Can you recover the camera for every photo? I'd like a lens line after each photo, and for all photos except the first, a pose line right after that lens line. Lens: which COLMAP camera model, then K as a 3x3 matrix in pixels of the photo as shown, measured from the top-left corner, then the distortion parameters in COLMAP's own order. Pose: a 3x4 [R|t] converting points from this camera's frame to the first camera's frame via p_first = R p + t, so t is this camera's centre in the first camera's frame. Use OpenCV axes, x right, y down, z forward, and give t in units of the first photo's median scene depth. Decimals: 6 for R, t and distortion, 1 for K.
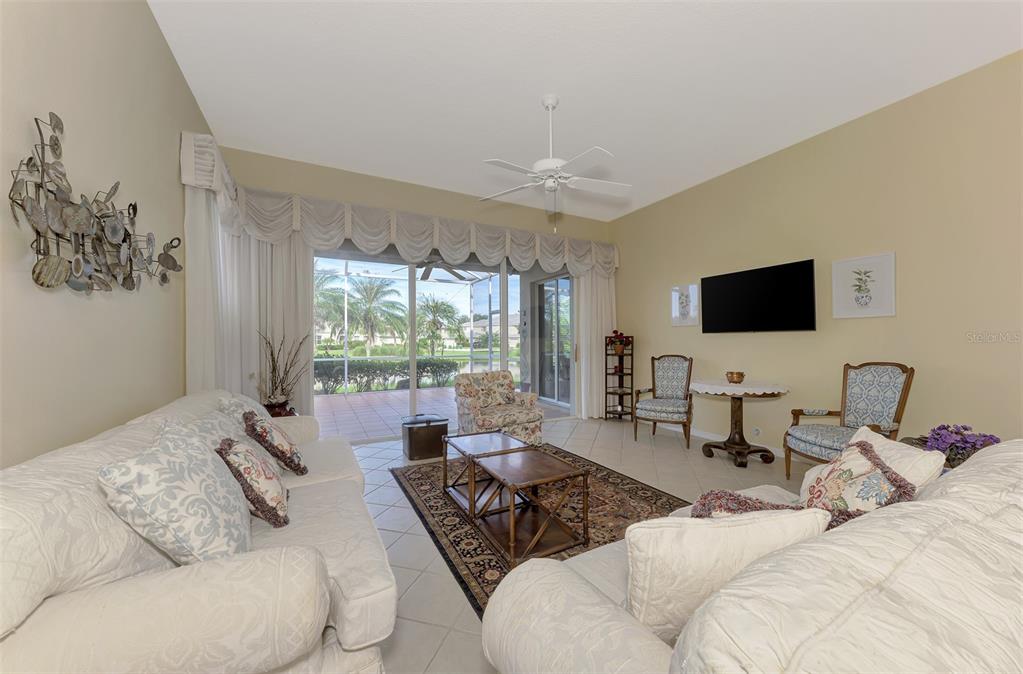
lens RADIAL K [[373.4, 0, 516.8], [0, 373.4, 339.9], [0, 0, 1]] dist [0.008367, 0.000085]
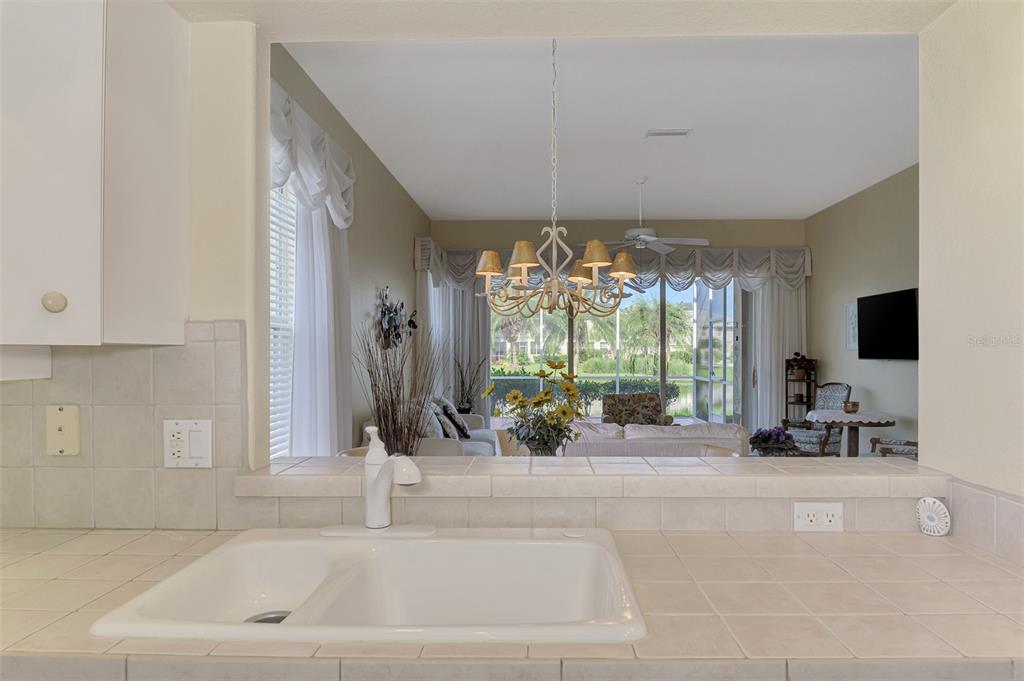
lens RADIAL K [[659.8, 0, 527.5], [0, 659.8, 346.3], [0, 0, 1]] dist [-0.000253, -0.000544]
pose [[0.870197, 0.002026, -0.492700, 0.469927], [-0.002142, 0.999998, 0.000328, -0.038059], [0.492699, 0.000770, 0.870199, -0.618264]]
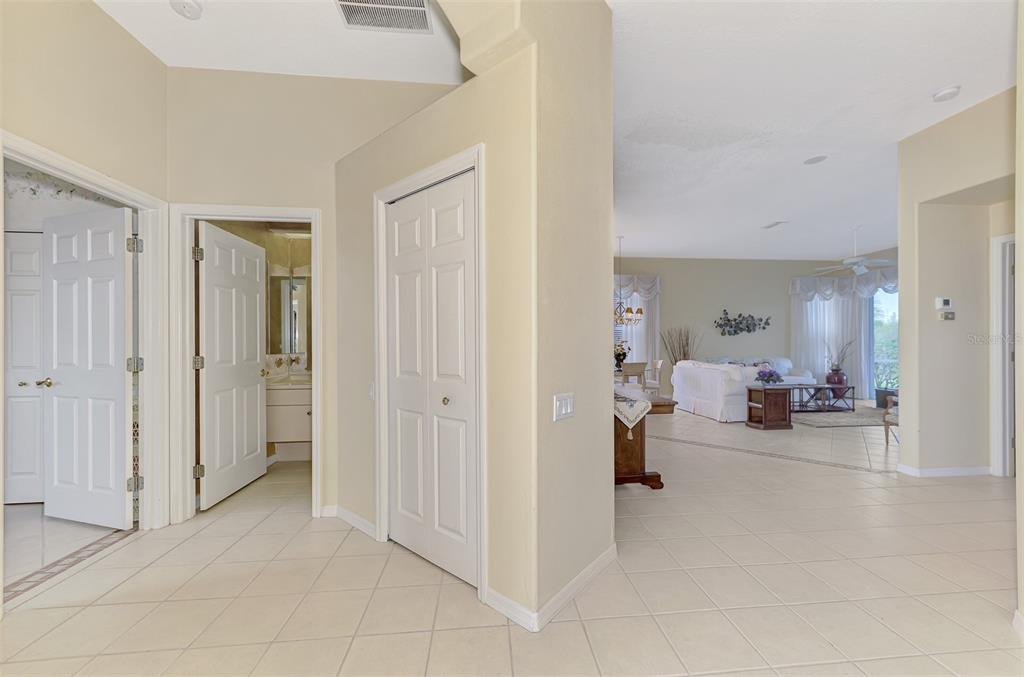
lens RADIAL K [[373.7, 0, 517.3], [0, 373.7, 341.4], [0, 0, 1]] dist [0.008367, 0.000085]
pose [[-0.394163, 0.006340, -0.919019, 1.454308], [0.007483, 0.999965, 0.003690, -0.020123], [0.919010, -0.005422, -0.394196, 0.054555]]
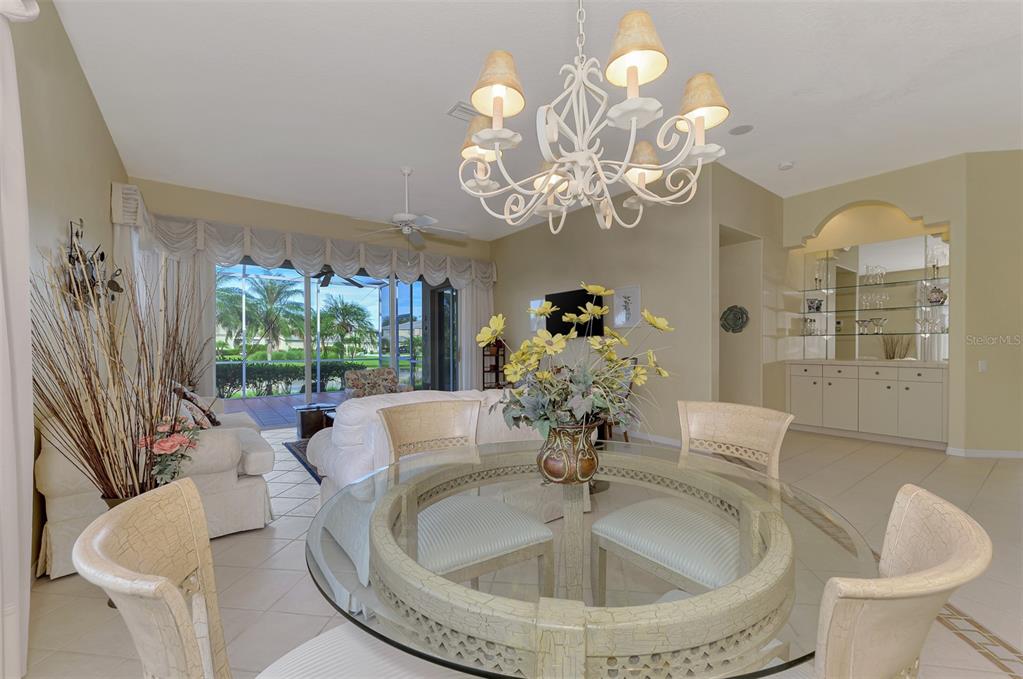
lens RADIAL K [[415.2, 0, 519.2], [0, 415.2, 348.5], [0, 0, 1]] dist [0.000987, -0.000089]
pose [[0.987320, 0.001274, 0.158737, 0.141897], [-0.002750, 0.999955, 0.009075, 0.005612], [-0.158718, -0.009396, 0.987279, -0.324925]]
